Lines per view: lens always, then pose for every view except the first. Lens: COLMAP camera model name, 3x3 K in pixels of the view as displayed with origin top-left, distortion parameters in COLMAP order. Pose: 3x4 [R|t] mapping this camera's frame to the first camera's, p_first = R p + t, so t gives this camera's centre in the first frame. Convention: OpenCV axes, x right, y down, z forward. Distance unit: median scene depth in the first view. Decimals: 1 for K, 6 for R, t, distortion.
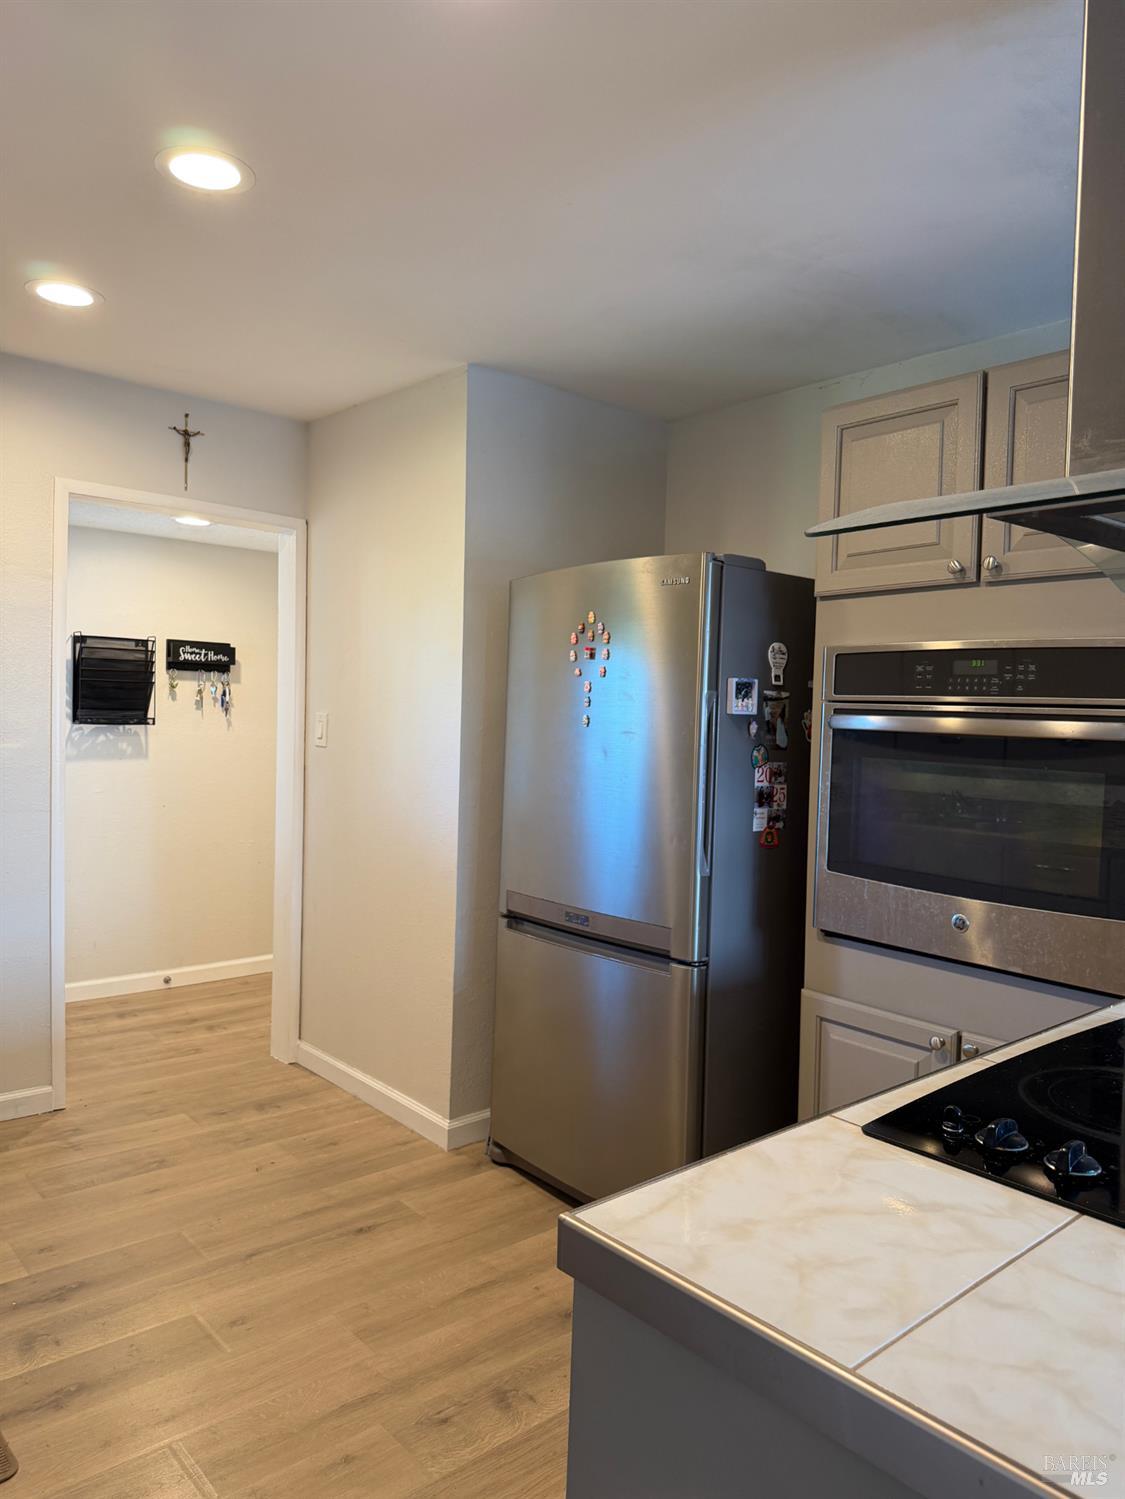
lens RADIAL K [[1050.8, 0, 562.7], [0, 1050.8, 759.3], [0, 0, 1]] dist [0.095552, -0.133957]
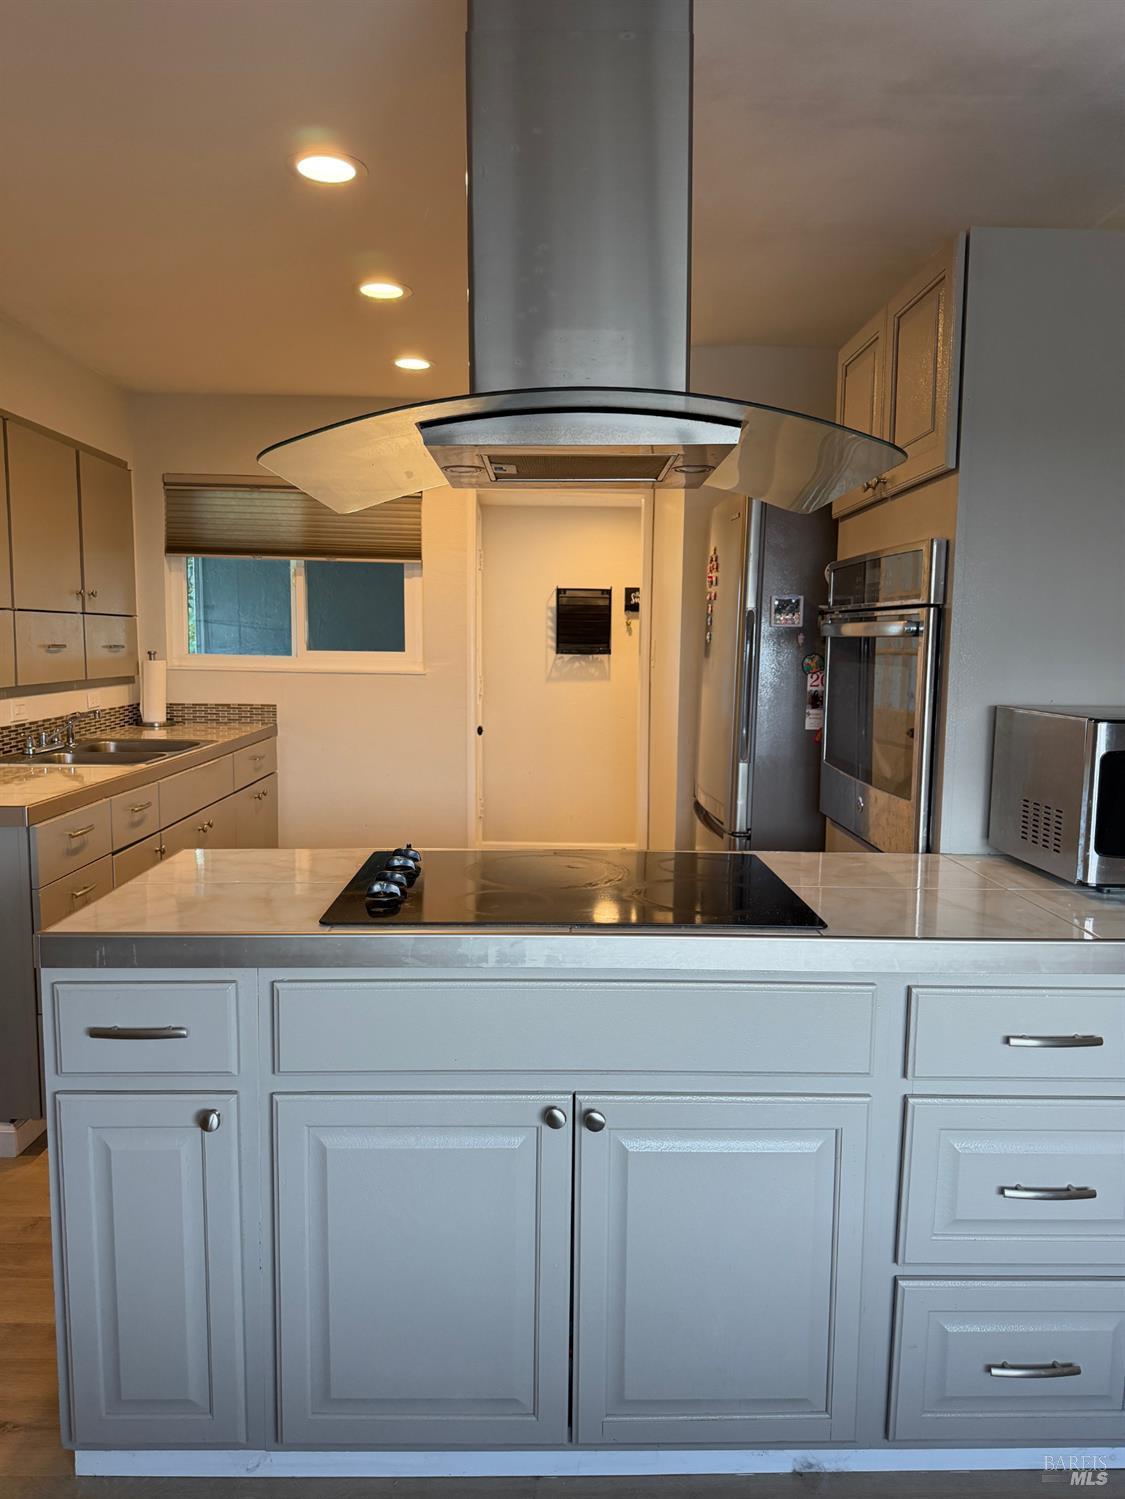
lens RADIAL K [[1050.8, 0, 562.5], [0, 1050.8, 754.4], [0, 0, 1]] dist [0.095552, -0.133957]
pose [[0.769093, 0.048473, -0.637296, 0.667583], [-0.018032, 0.998369, 0.054174, 0.035709], [0.638882, -0.030173, 0.768712, -0.054077]]
